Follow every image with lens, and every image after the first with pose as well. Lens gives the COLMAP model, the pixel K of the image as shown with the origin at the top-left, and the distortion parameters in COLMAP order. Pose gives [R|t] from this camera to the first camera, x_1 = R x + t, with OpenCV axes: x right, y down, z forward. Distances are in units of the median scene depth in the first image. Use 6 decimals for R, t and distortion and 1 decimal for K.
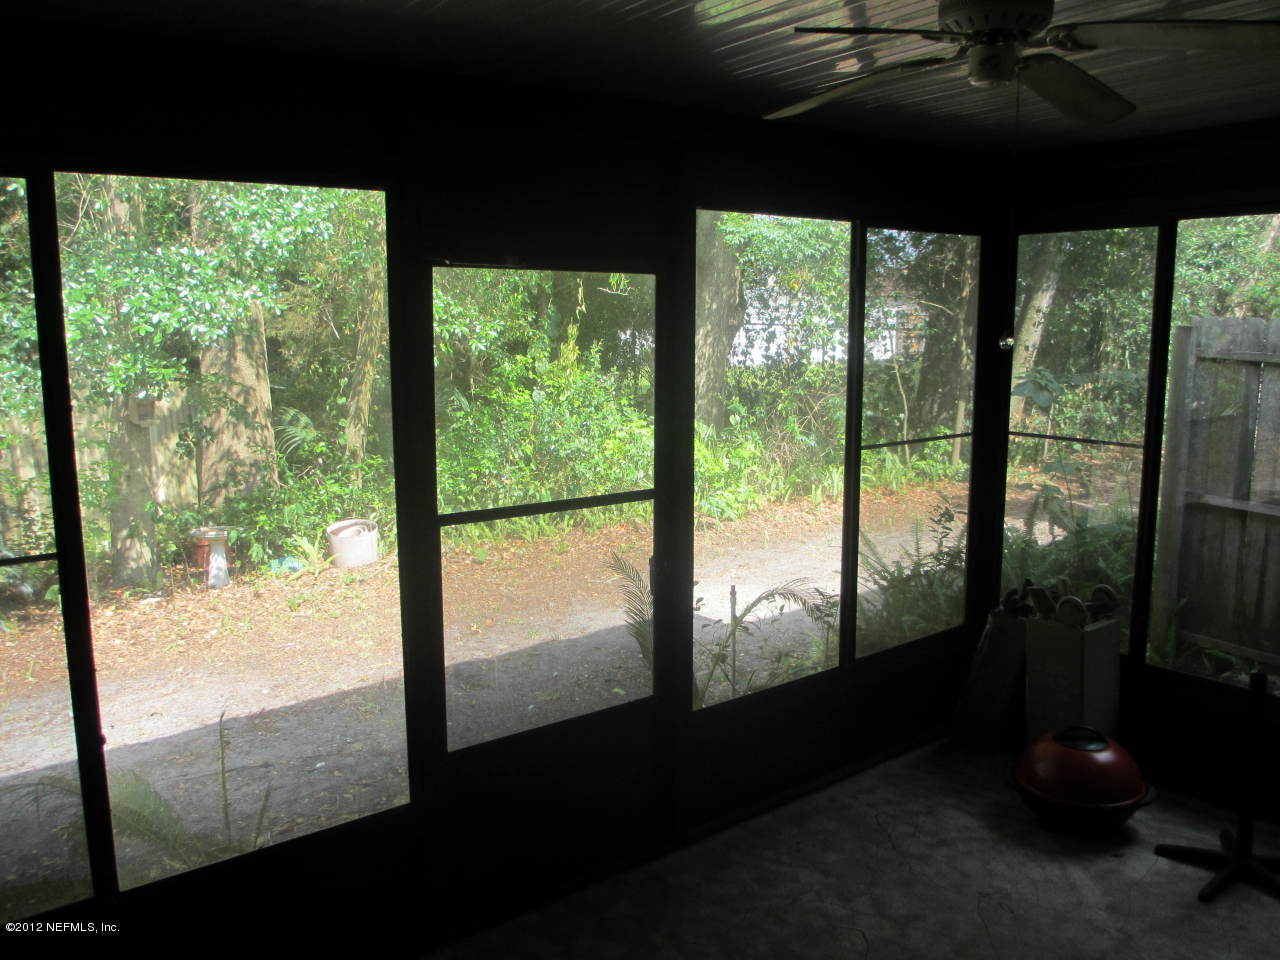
lens RADIAL K [[1064.0, 0, 640.0], [0, 1064.0, 480.0], [0, 0, 1]] dist [-0.074514, 0.055286]
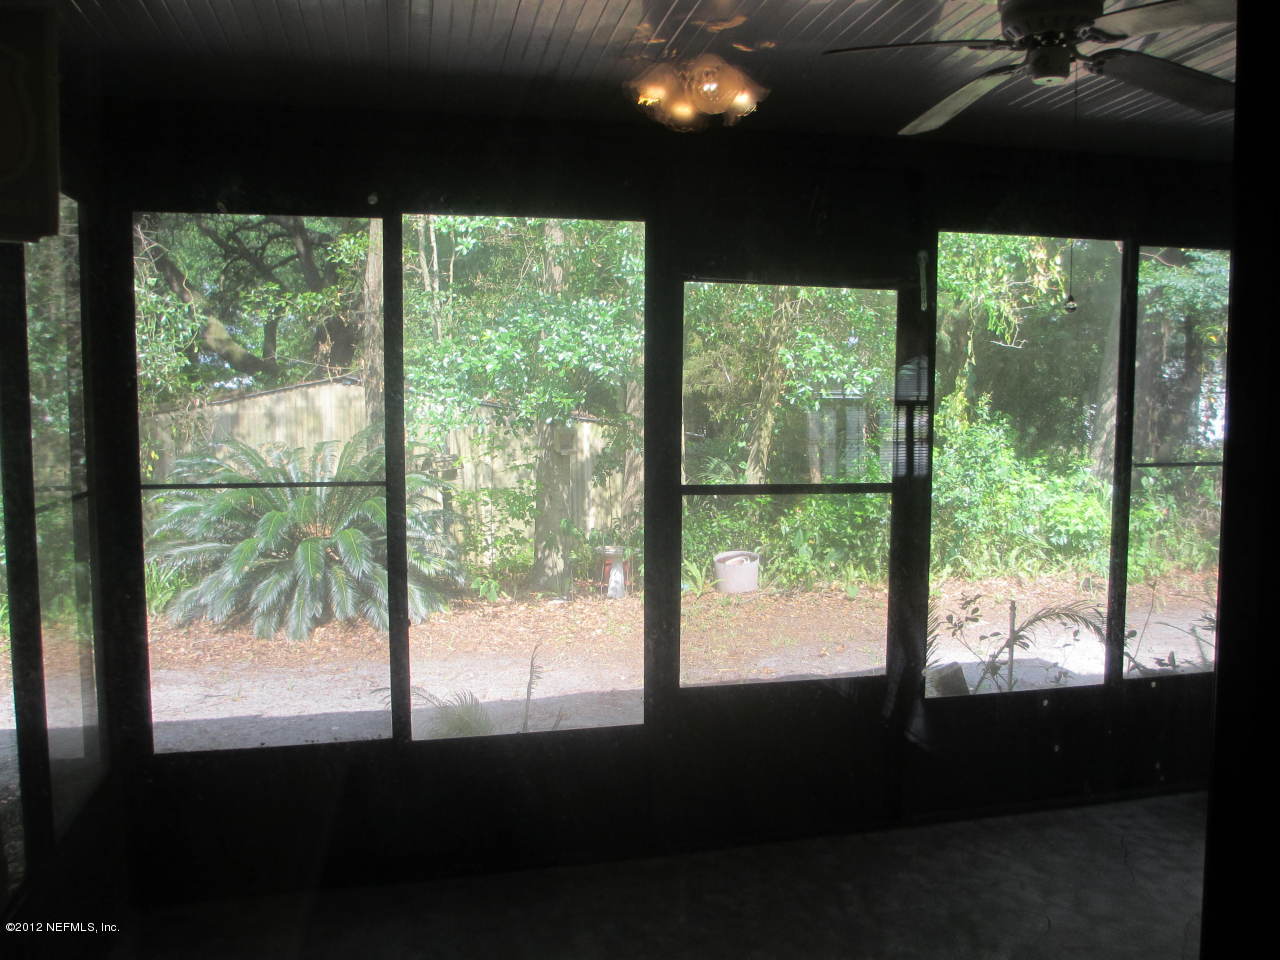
lens RADIAL K [[1048.5, 0, 640.0], [0, 1048.5, 480.0], [0, 0, 1]] dist [-0.069395, 0.051392]
pose [[0.911719, 0.041321, -0.408730, 0.097397], [-0.067776, 0.996424, -0.050449, 0.034306], [0.405184, 0.073697, 0.911260, -0.040369]]
